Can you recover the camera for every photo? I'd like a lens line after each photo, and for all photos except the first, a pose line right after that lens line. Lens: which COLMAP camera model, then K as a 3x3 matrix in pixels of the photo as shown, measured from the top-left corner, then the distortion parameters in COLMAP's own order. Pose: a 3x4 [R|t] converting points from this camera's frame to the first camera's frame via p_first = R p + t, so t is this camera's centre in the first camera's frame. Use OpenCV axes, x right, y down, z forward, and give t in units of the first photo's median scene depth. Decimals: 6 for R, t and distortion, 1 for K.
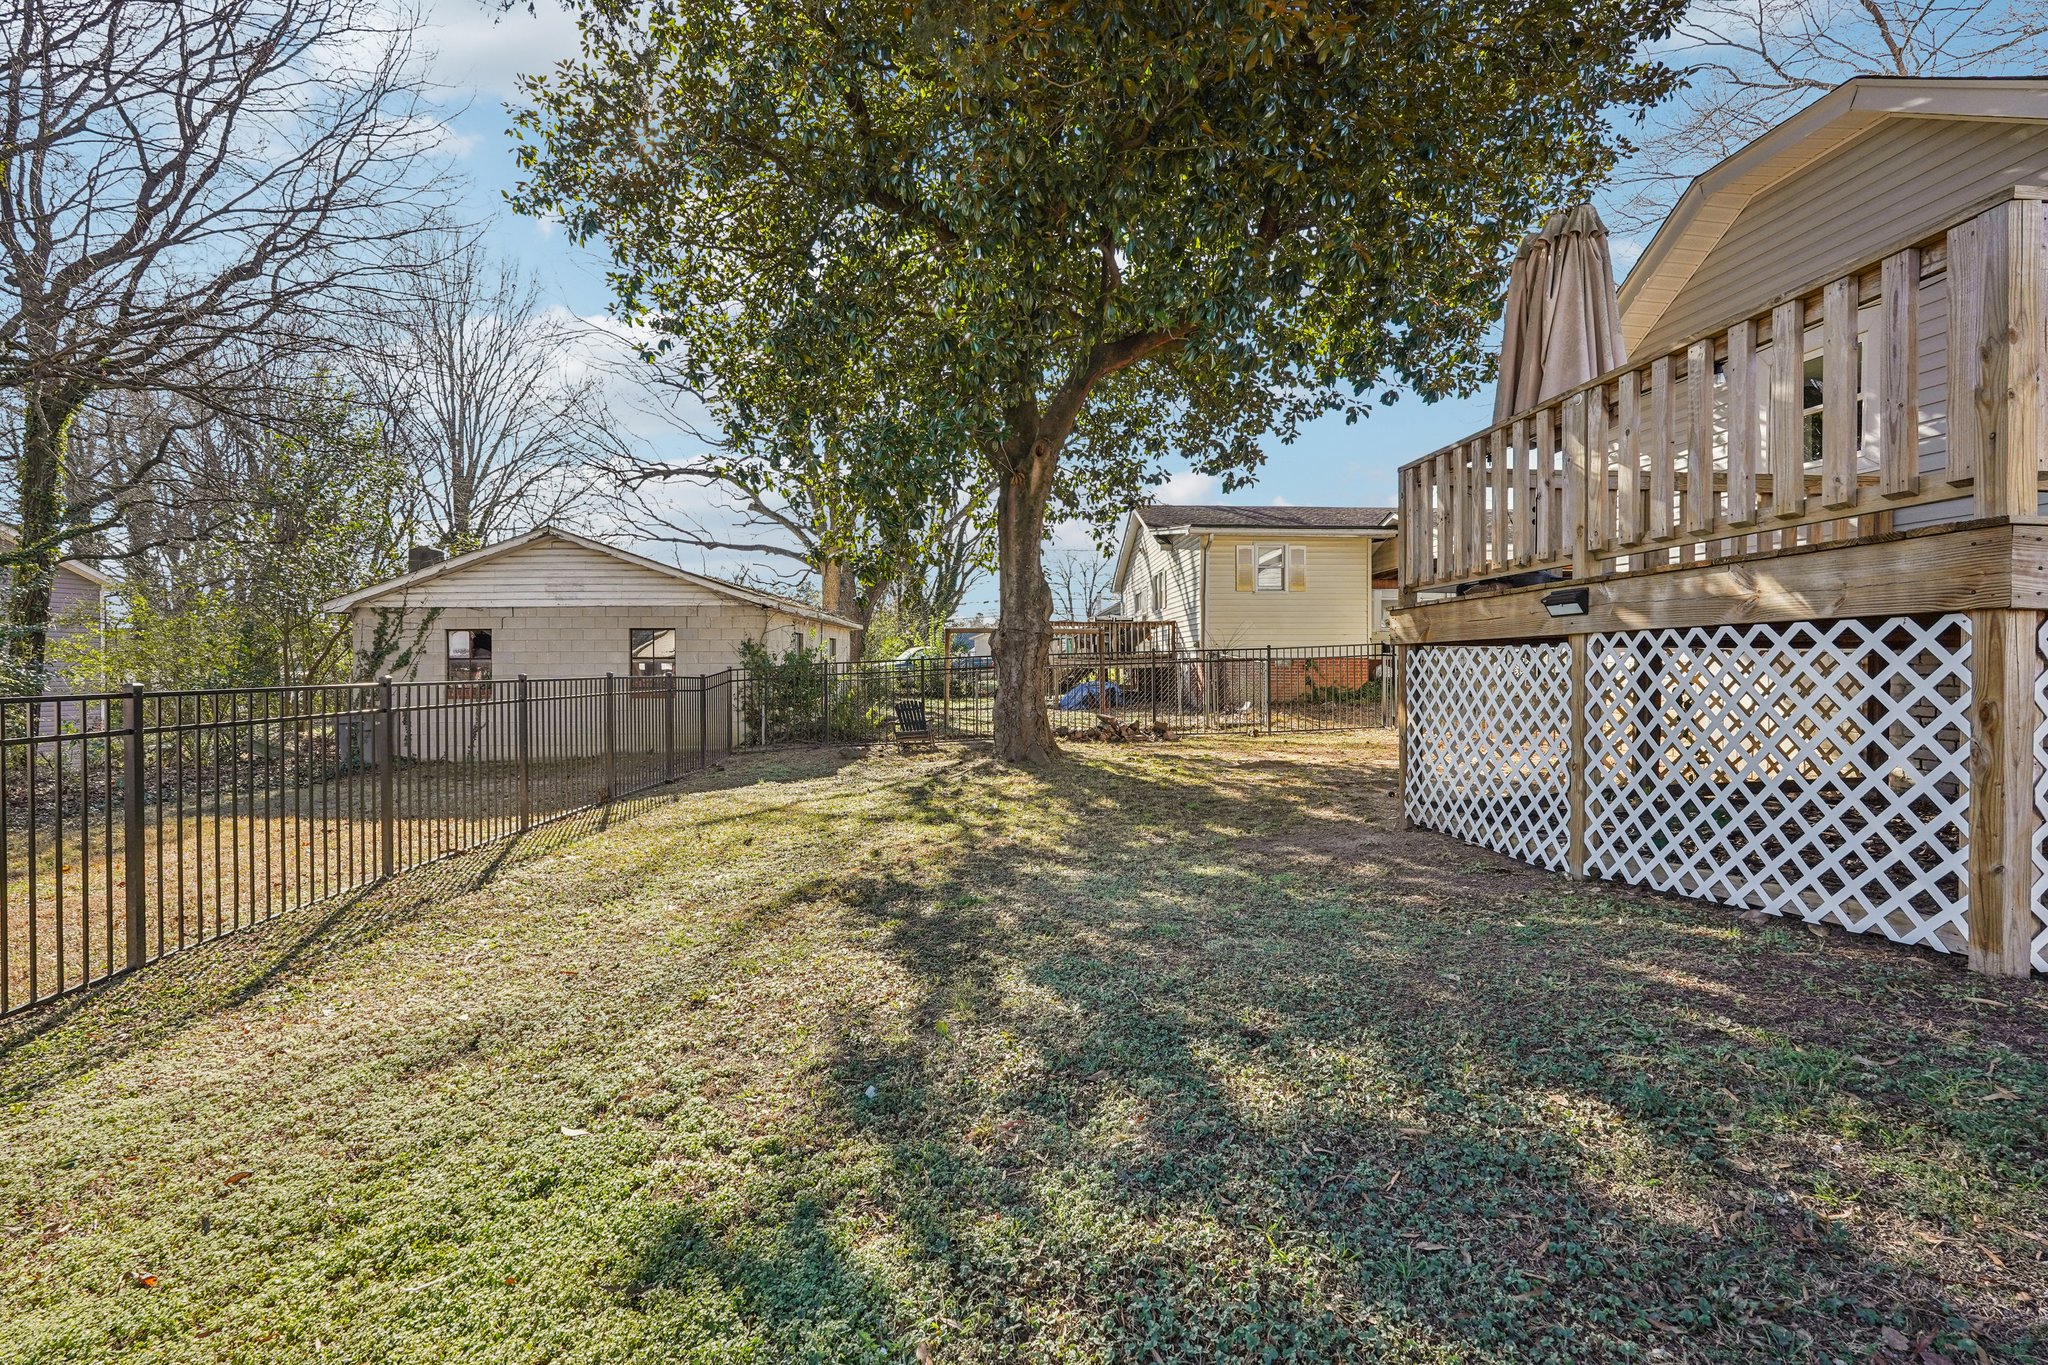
lens RADIAL K [[909.5, 0, 1011.0], [0, 909.5, 666.9], [0, 0, 1]] dist [-0.009974, 0.005228]
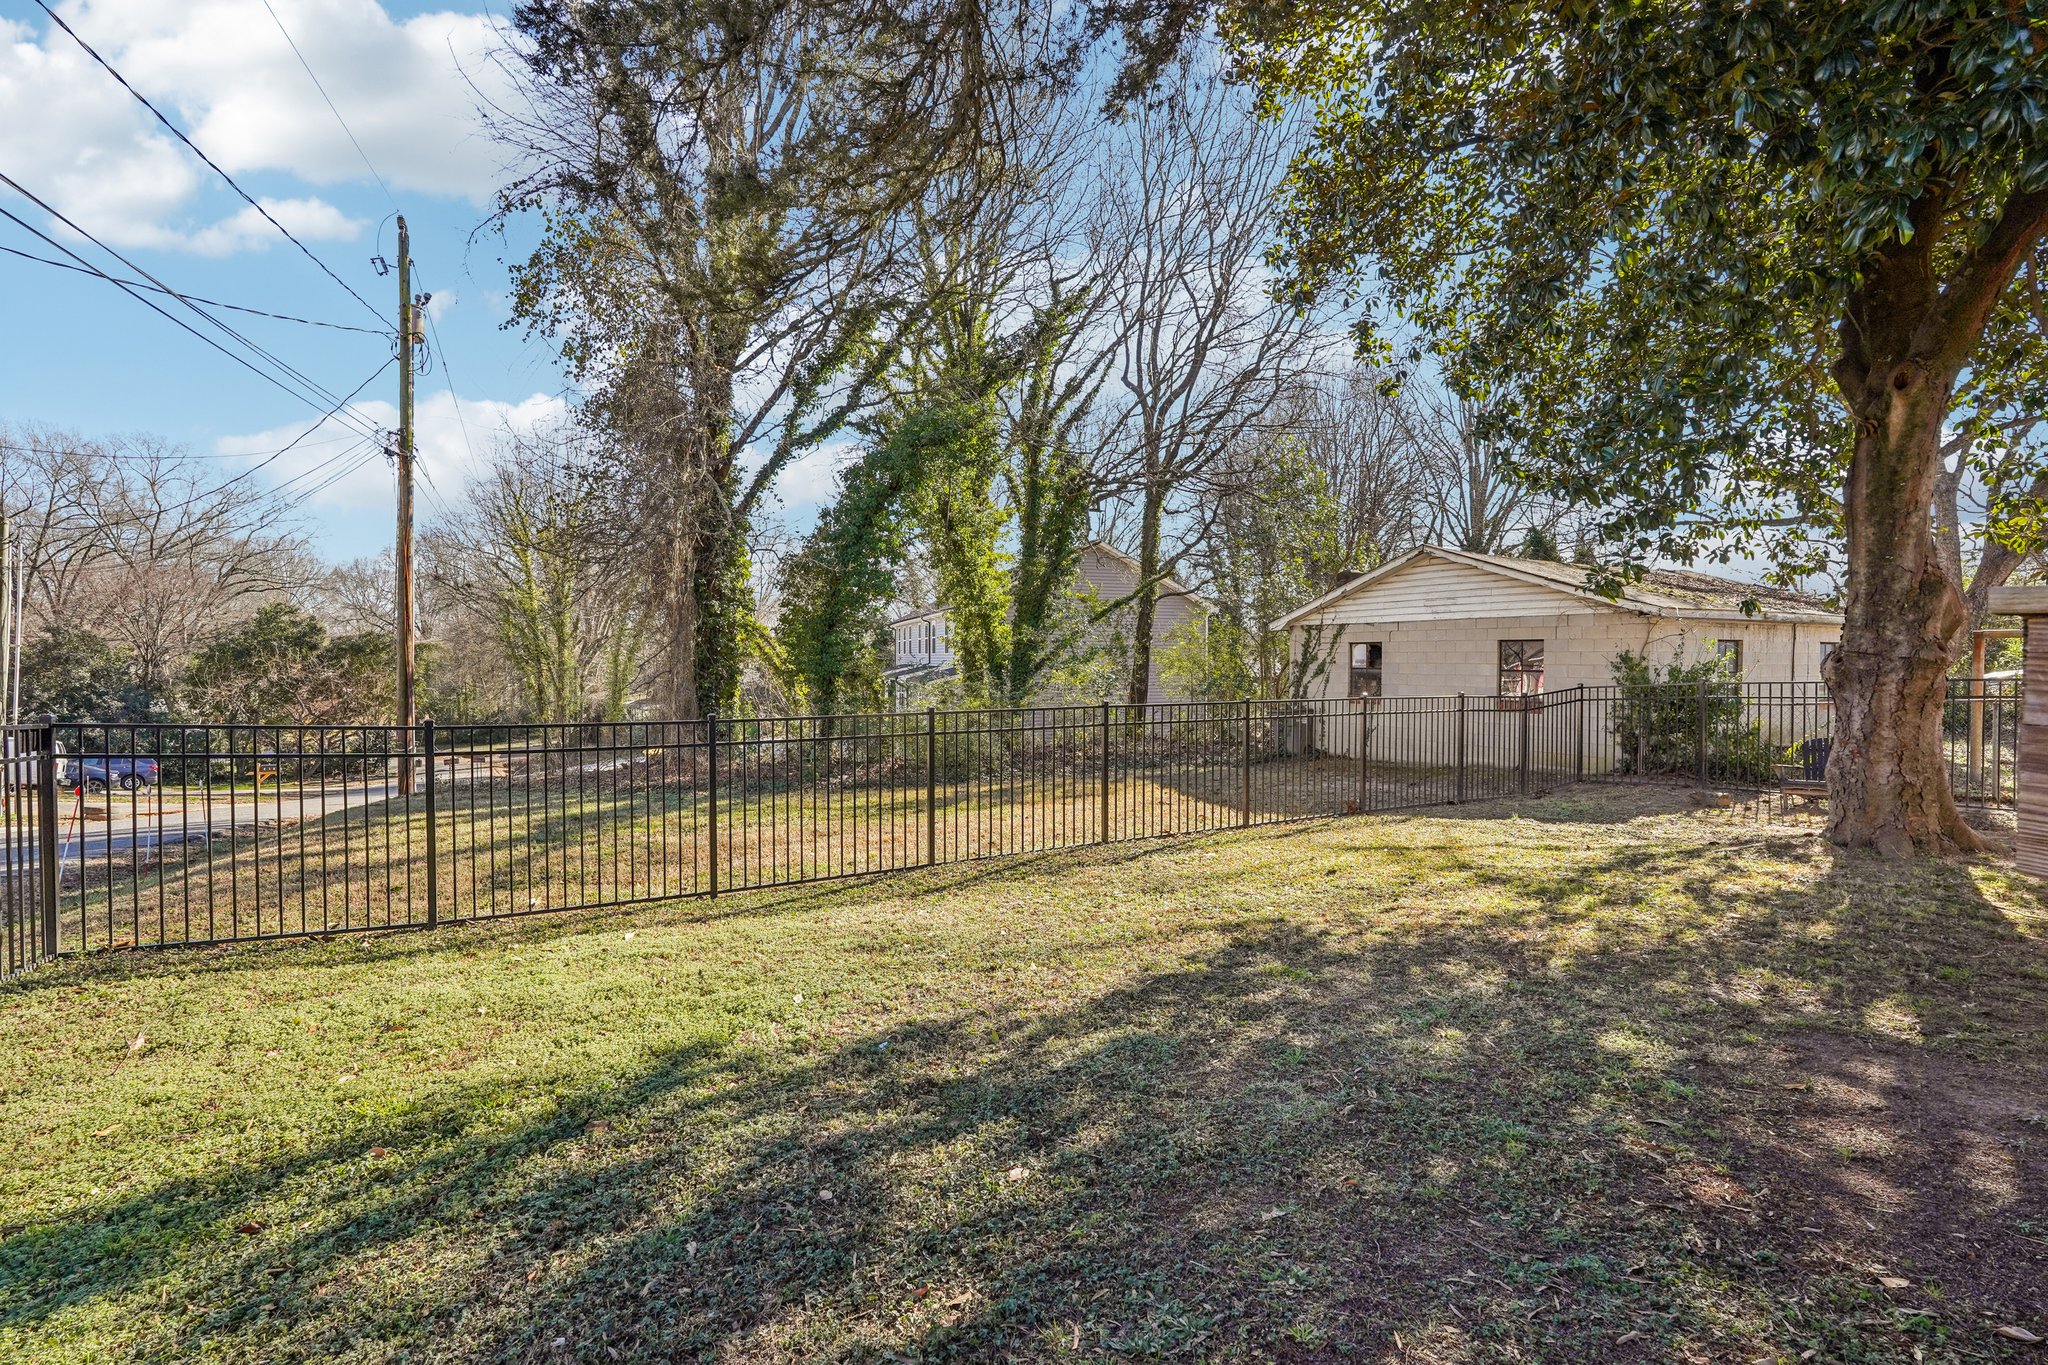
lens RADIAL K [[909.5, 0, 1031.1], [0, 909.5, 675.1], [0, 0, 1]] dist [-0.009974, 0.005228]
pose [[0.470750, 0.025323, -0.881903, 0.211168], [-0.007659, 0.999668, 0.024617, -0.025492], [0.882233, -0.004834, 0.470788, 0.095555]]
